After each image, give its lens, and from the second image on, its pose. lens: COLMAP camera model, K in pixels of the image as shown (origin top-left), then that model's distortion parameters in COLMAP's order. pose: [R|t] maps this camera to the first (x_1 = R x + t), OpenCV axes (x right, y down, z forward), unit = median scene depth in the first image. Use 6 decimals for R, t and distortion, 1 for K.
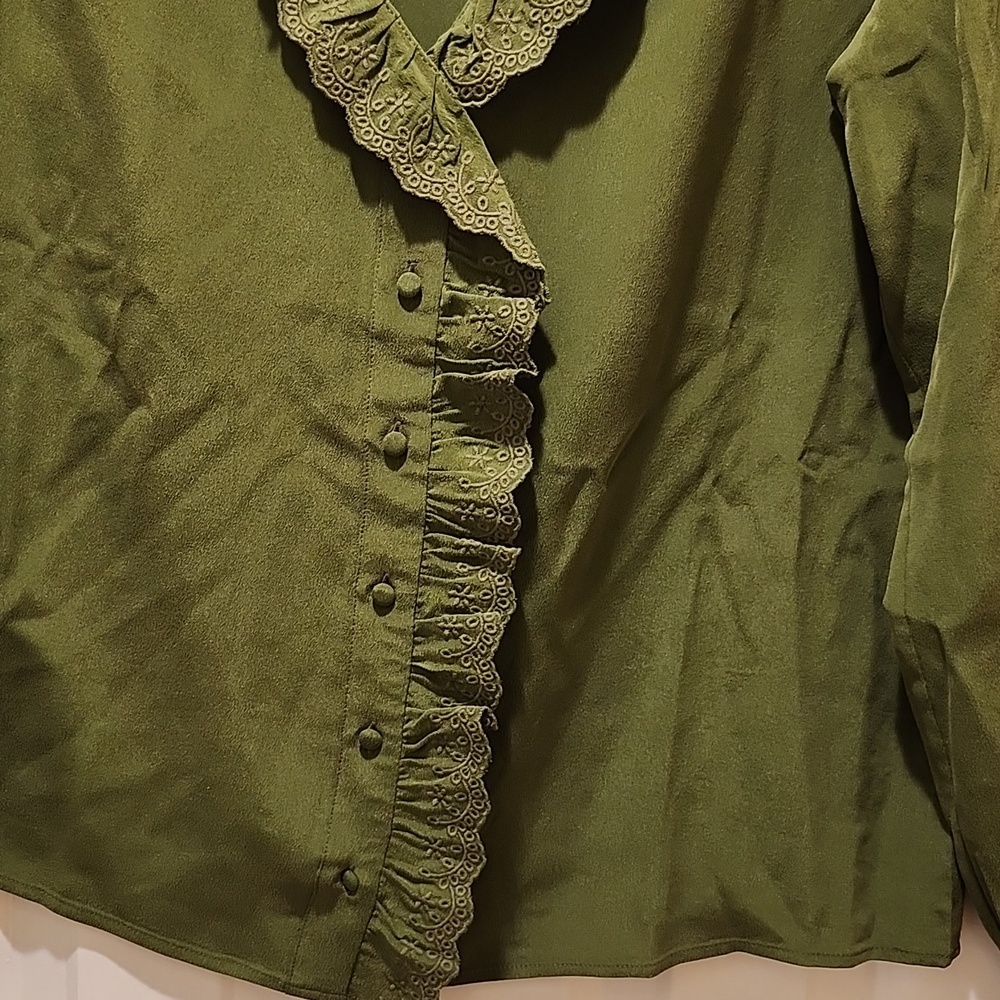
lens RADIAL K [[1627.9, 0, 495.9], [0, 1627.9, 504.4], [0, 0, 1]] dist [0.097137, 0.000000]
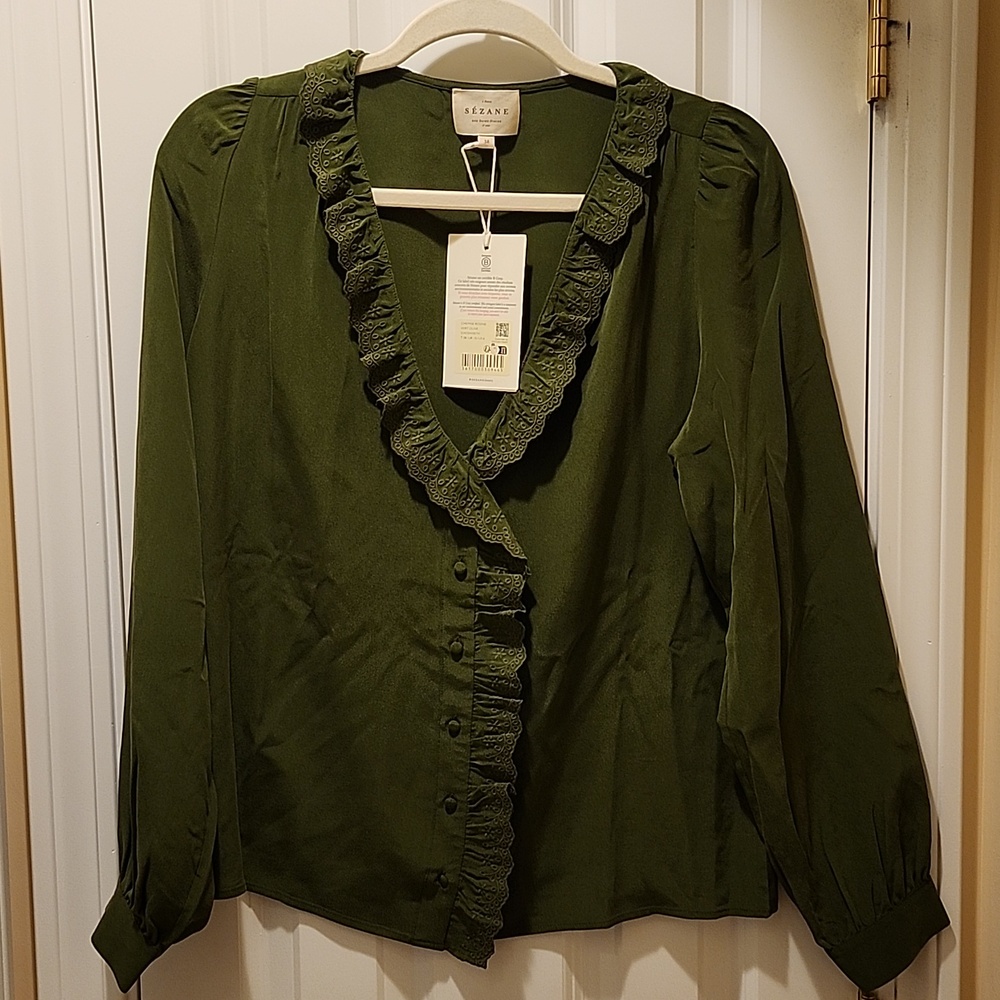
lens RADIAL K [[1627.9, 0, 488.8], [0, 1627.9, 511.3], [0, 0, 1]] dist [0.097137, 0.000000]
pose [[0.997732, -0.047928, -0.047273, 0.074937], [0.044615, 0.996632, -0.068810, -0.063143], [0.050411, 0.066545, 0.996509, -0.932385]]
